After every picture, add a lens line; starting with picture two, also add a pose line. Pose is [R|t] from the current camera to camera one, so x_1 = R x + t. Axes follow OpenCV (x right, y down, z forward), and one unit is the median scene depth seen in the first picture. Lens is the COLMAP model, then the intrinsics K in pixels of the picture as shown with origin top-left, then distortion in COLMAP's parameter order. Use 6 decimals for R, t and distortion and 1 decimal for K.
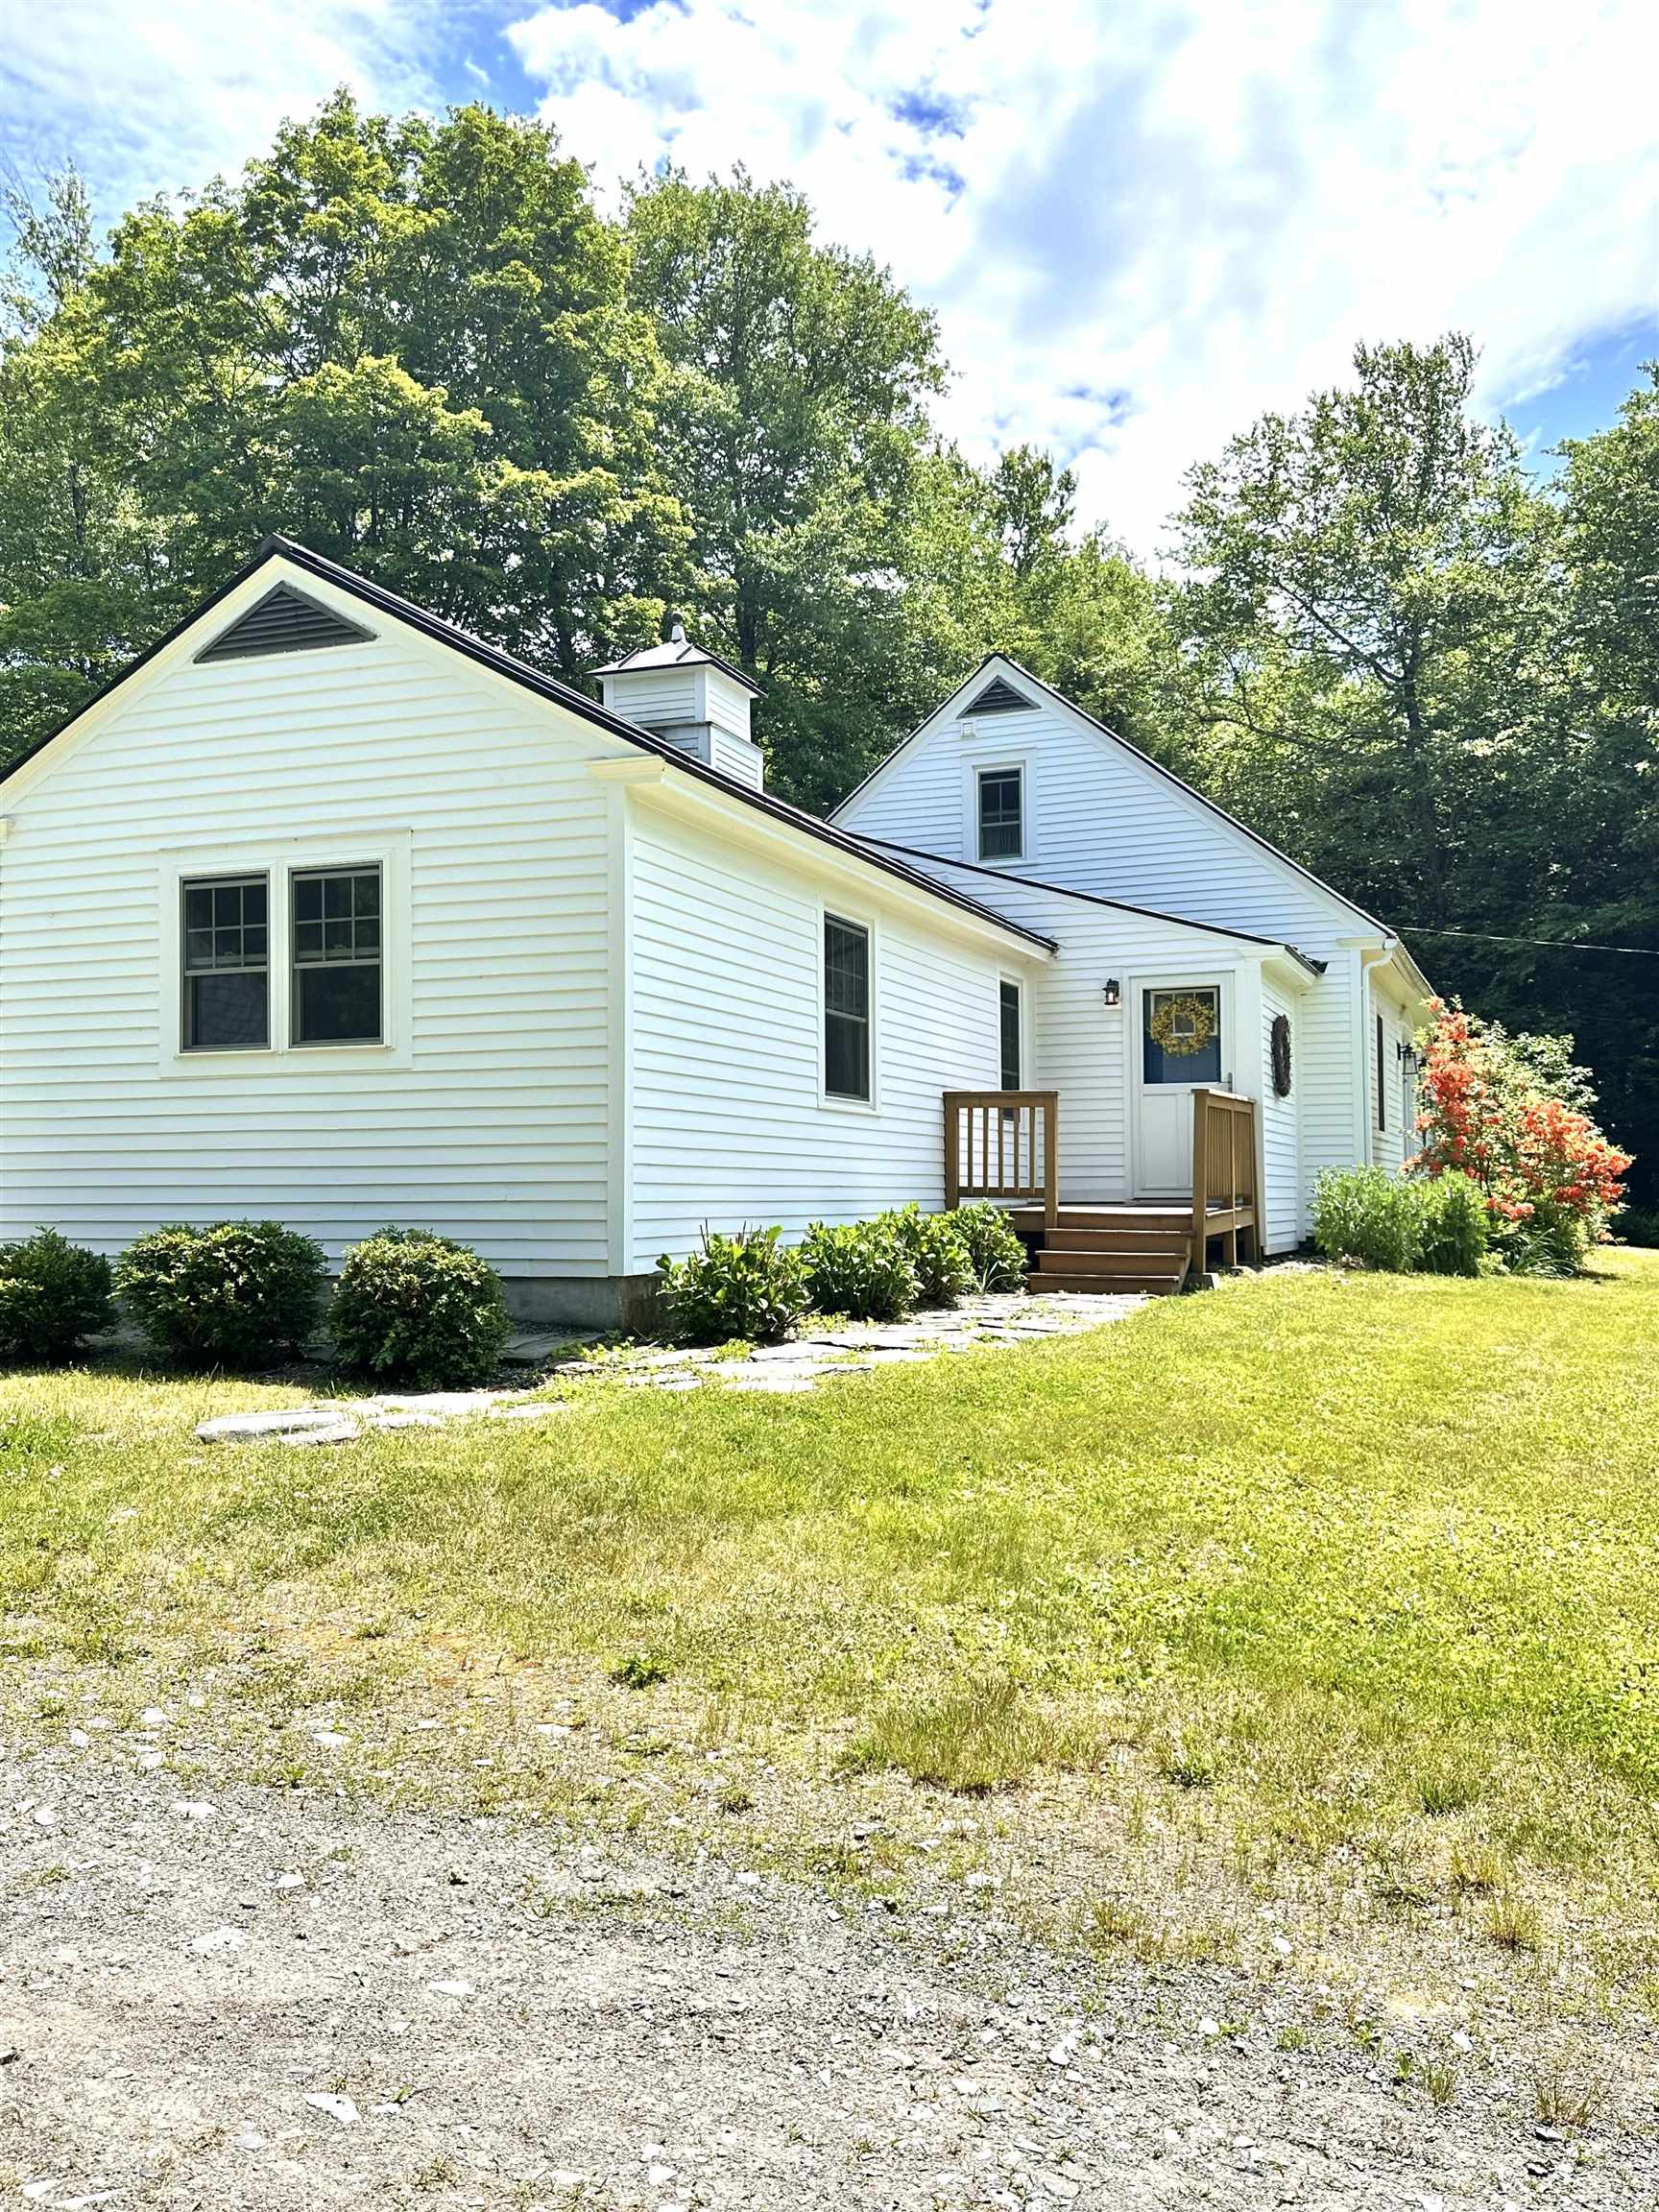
lens RADIAL K [[1852.3, 0, 829.5], [0, 1852.3, 1106.0], [0, 0, 1]] dist [0.091237, -0.187230]
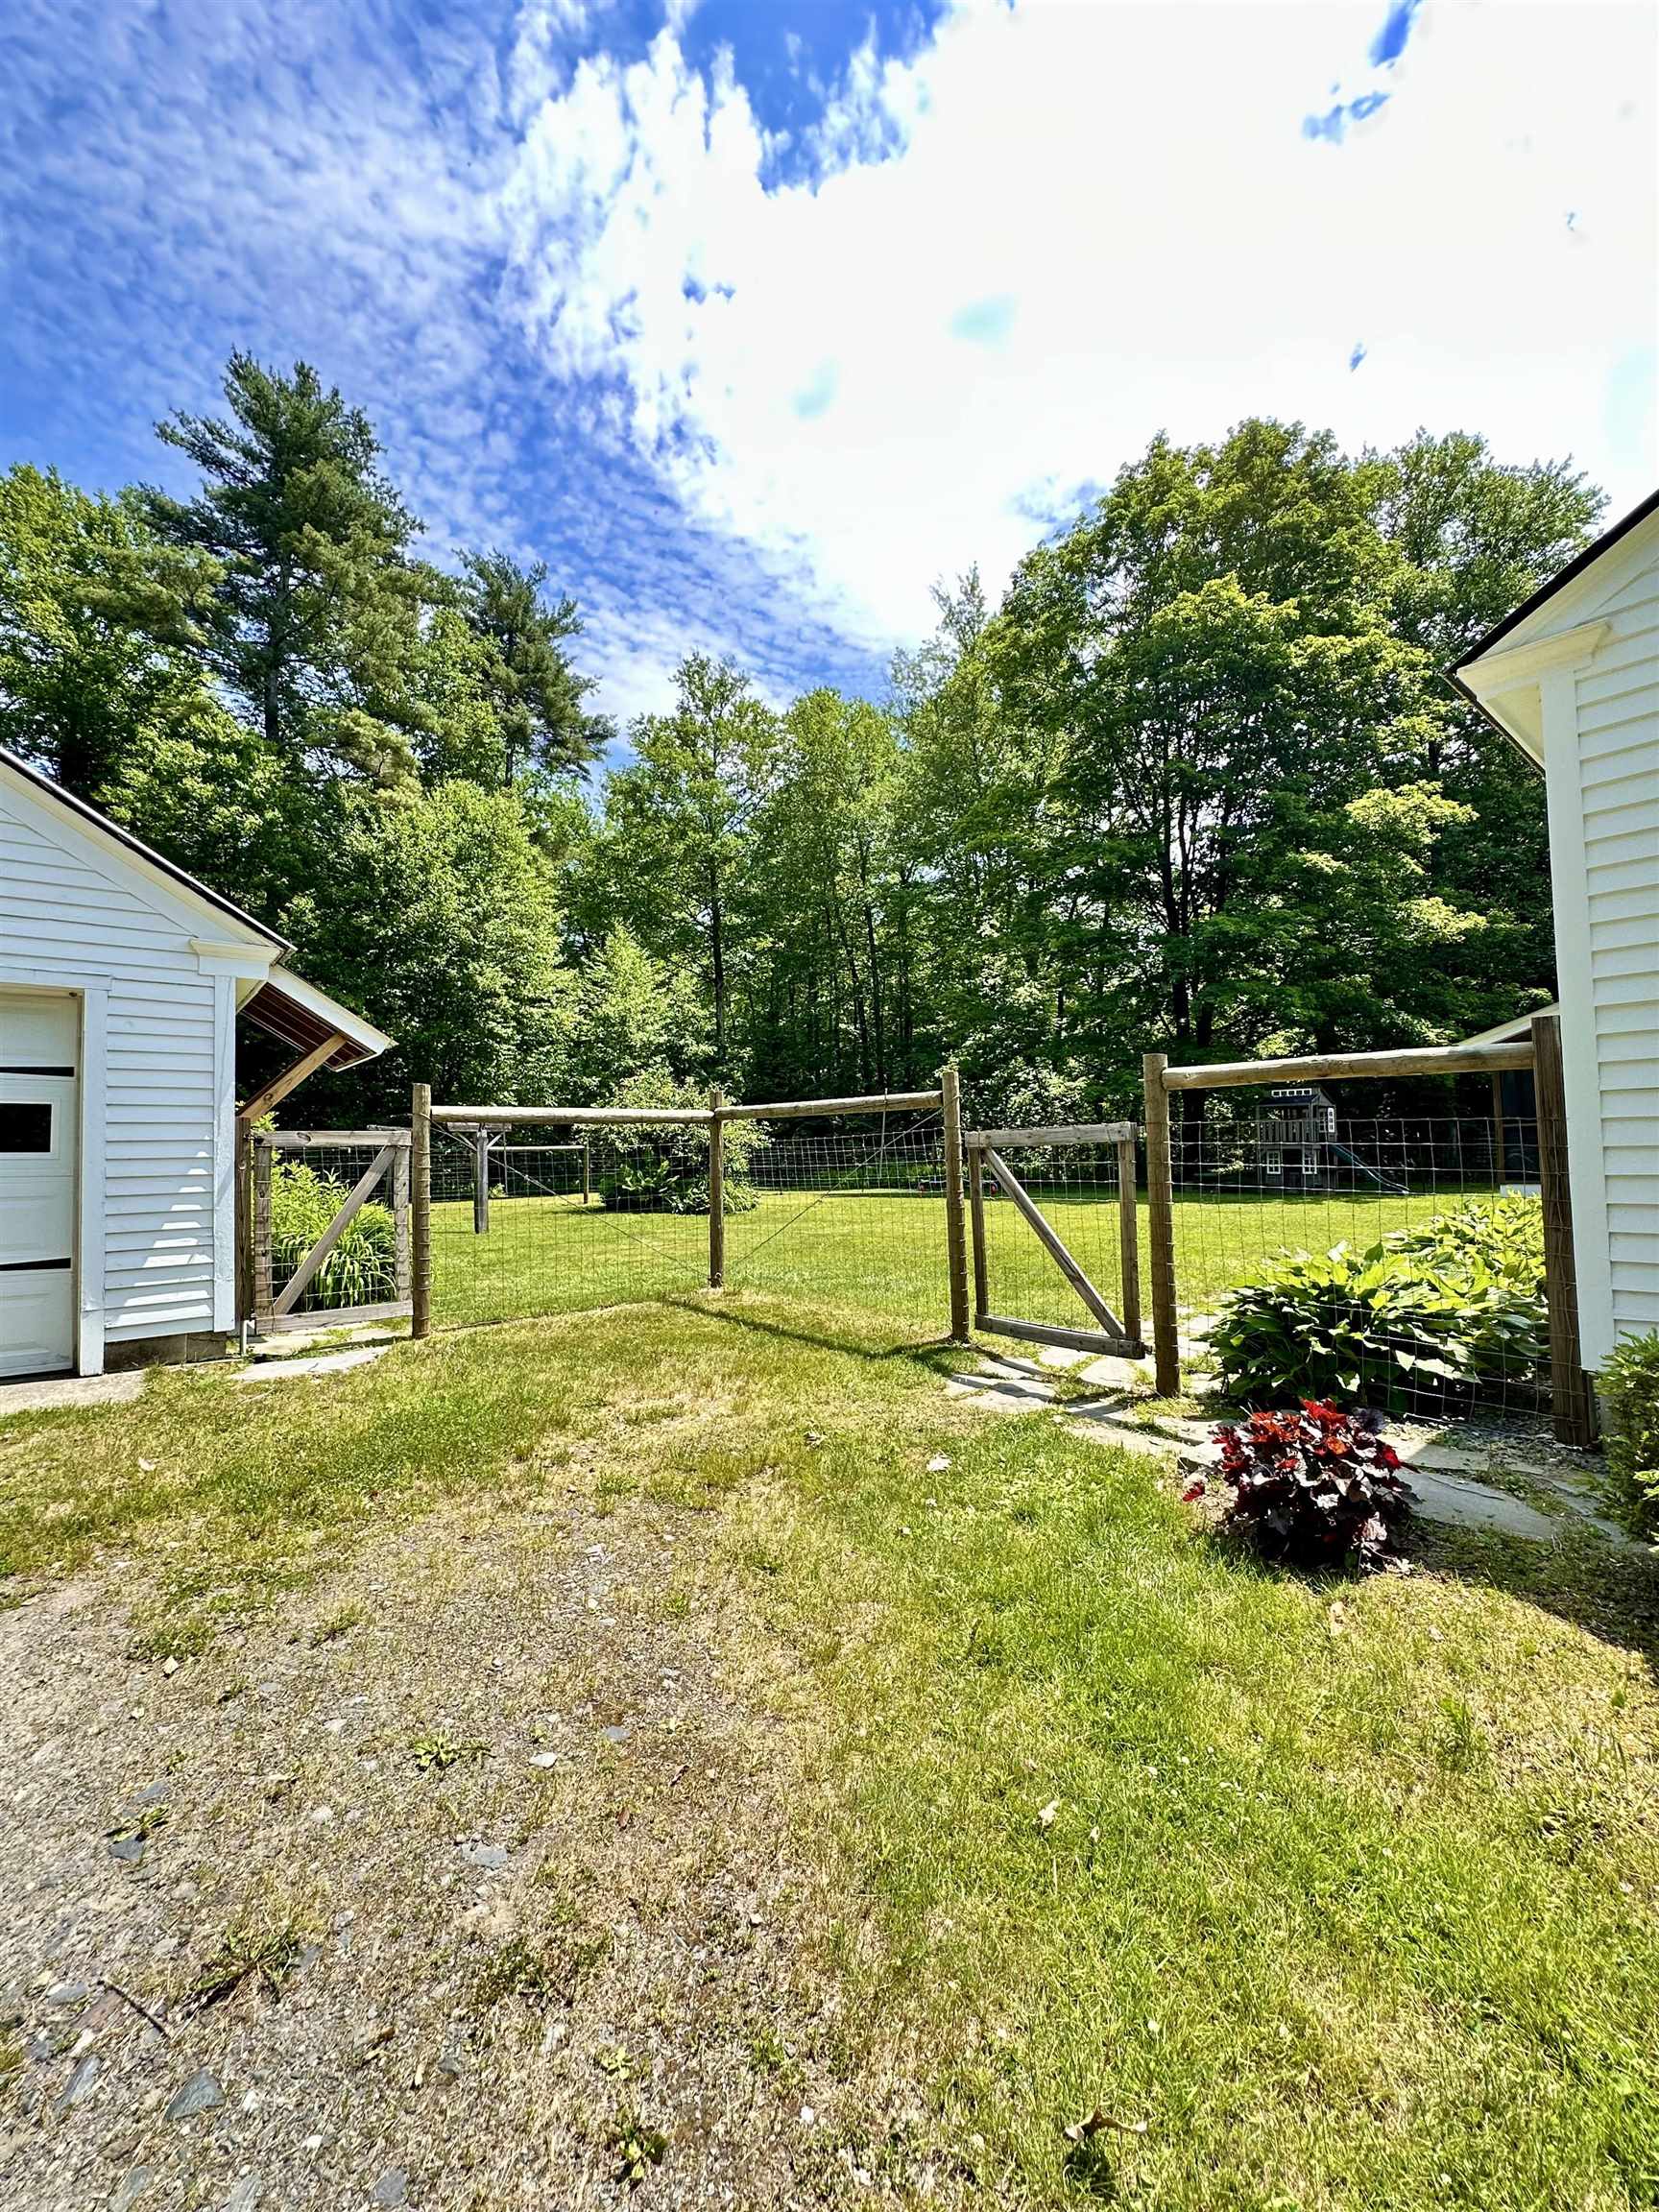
lens RADIAL K [[946.9, 0, 847.5], [0, 946.9, 1109.6], [0, 0, 1]] dist [-0.015229, 0.000065]
pose [[0.891734, -0.033387, -0.451327, -0.265590], [0.036451, 0.999334, -0.001905, -0.001138], [0.451090, -0.014752, 0.892357, 0.318571]]
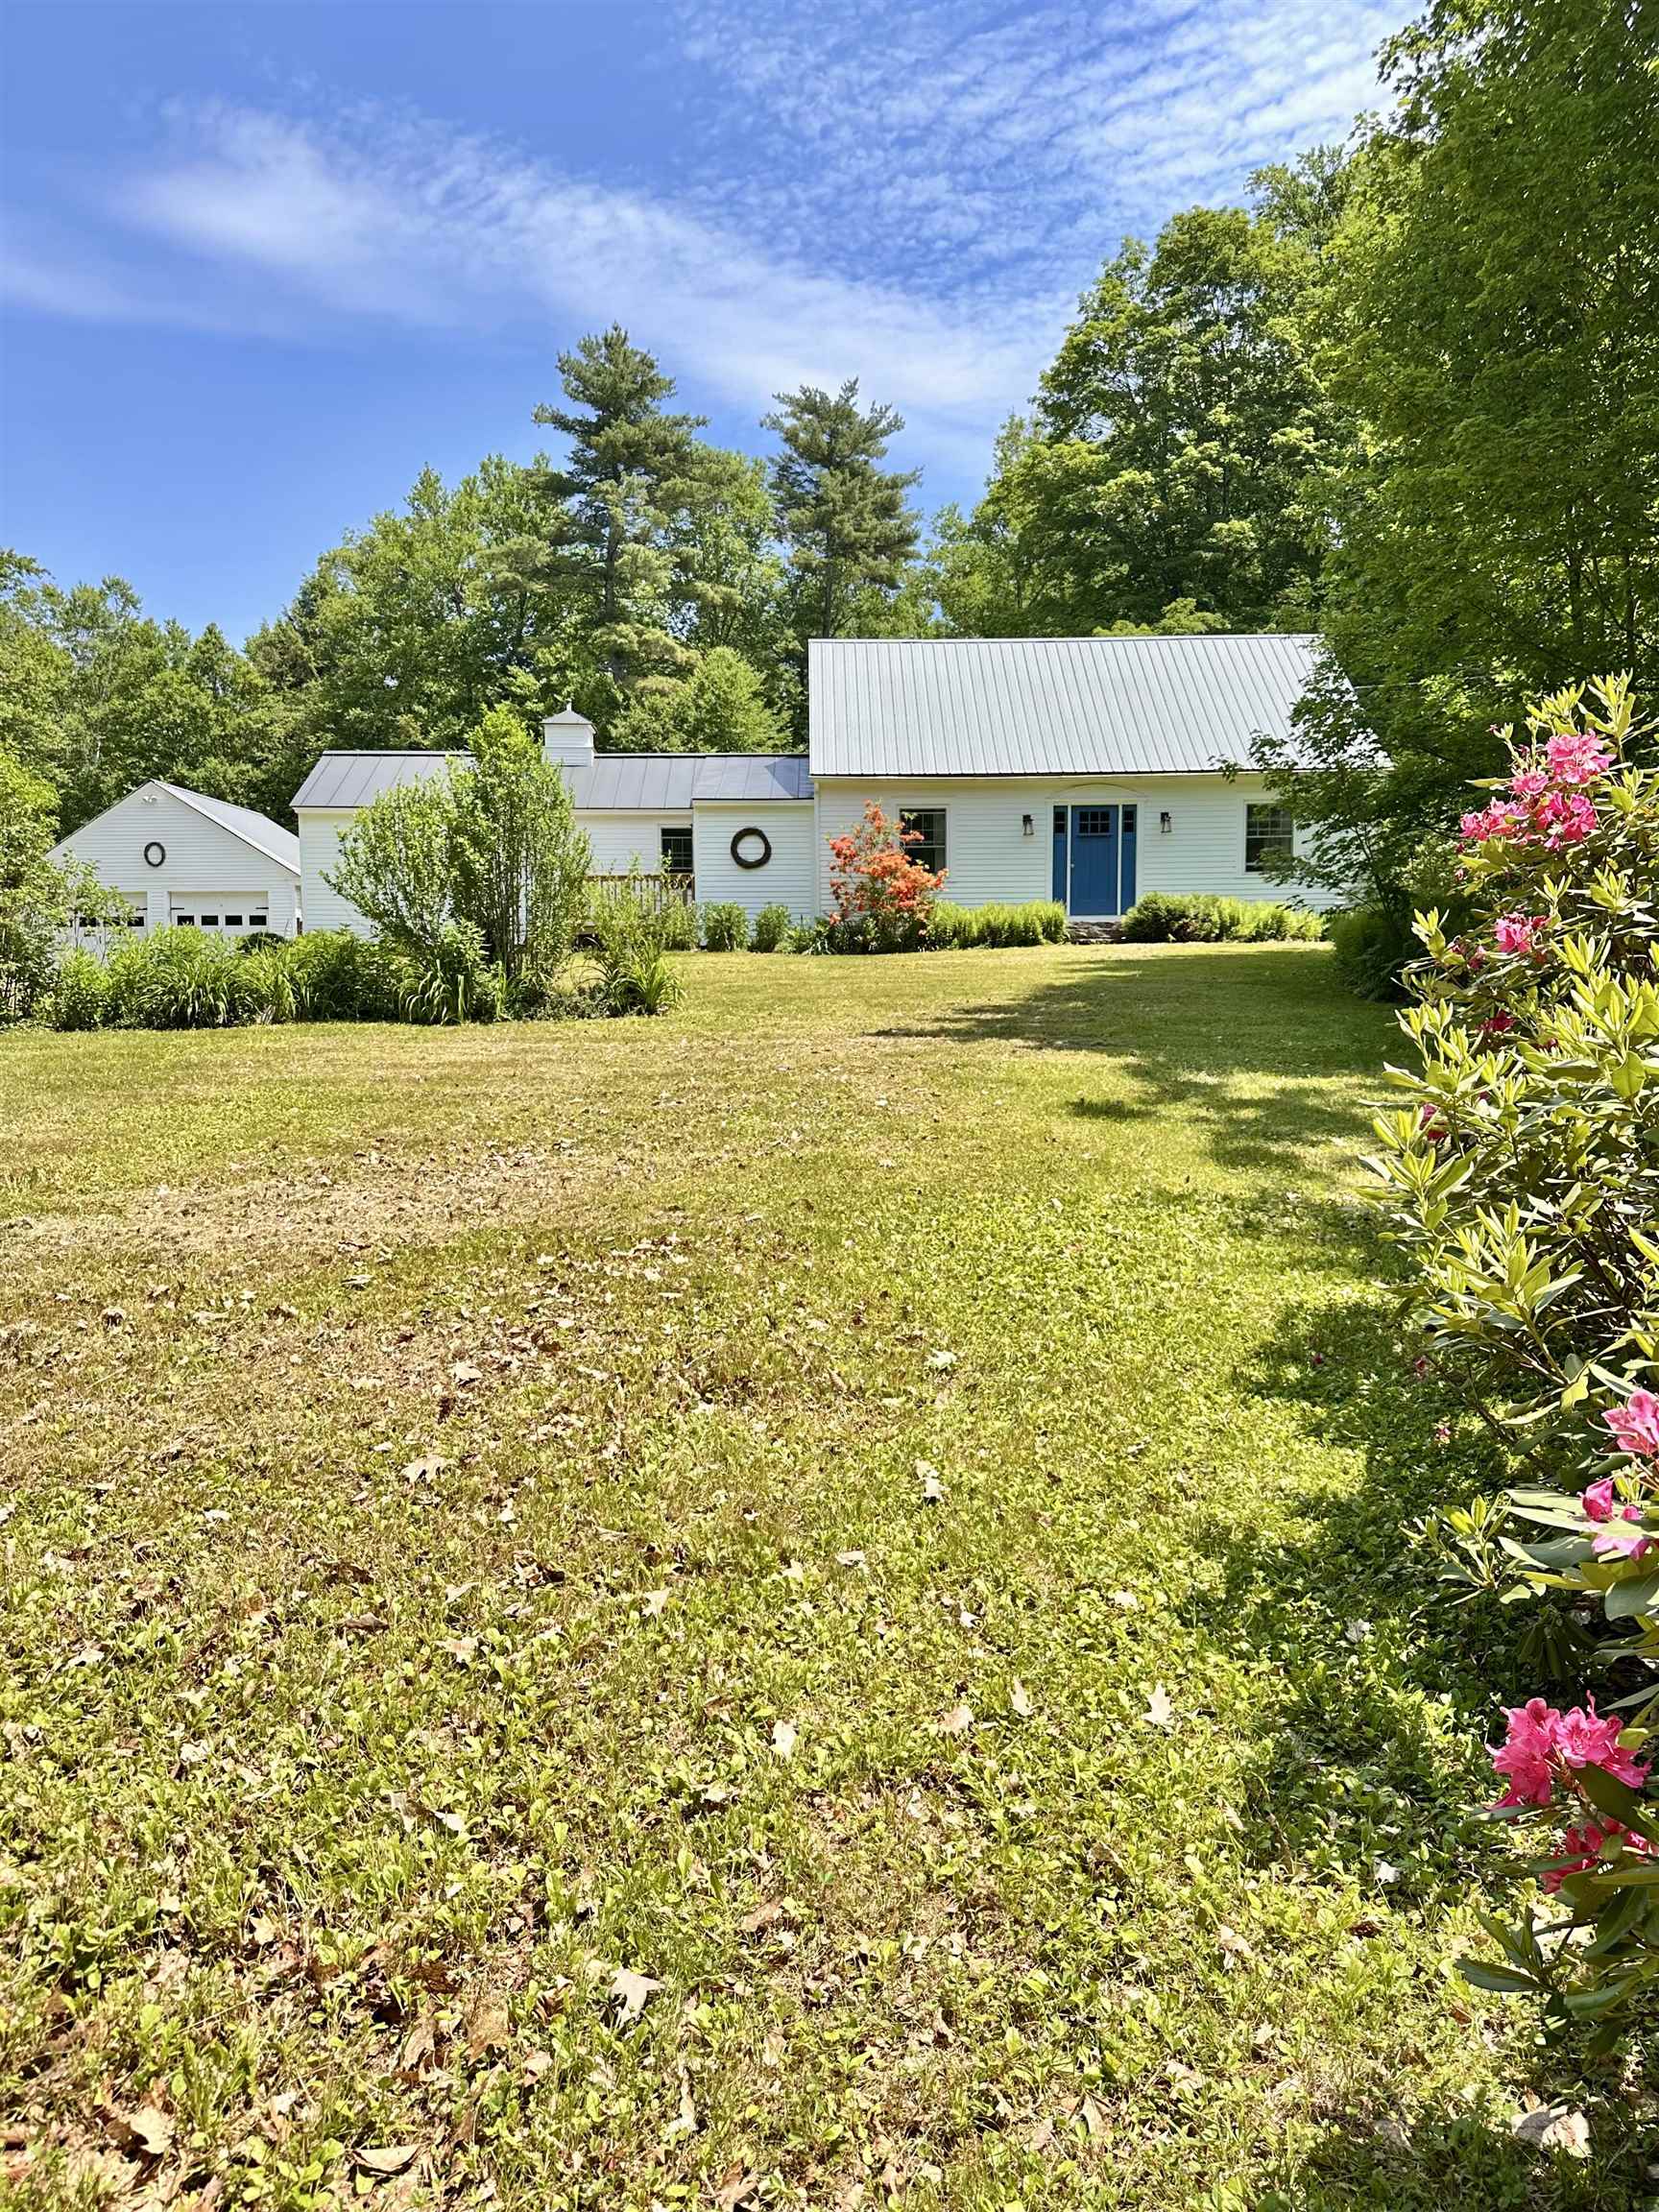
lens RADIAL K [[1533.7, 0, 796.7], [0, 1533.7, 1103.0], [0, 0, 1]] dist [0.174149, -0.350955]
pose [[0.371043, 0.061870, -0.926552, 1.554845], [0.054618, 0.994597, 0.088286, 0.088292], [0.927008, -0.083364, 0.365659, 0.322580]]
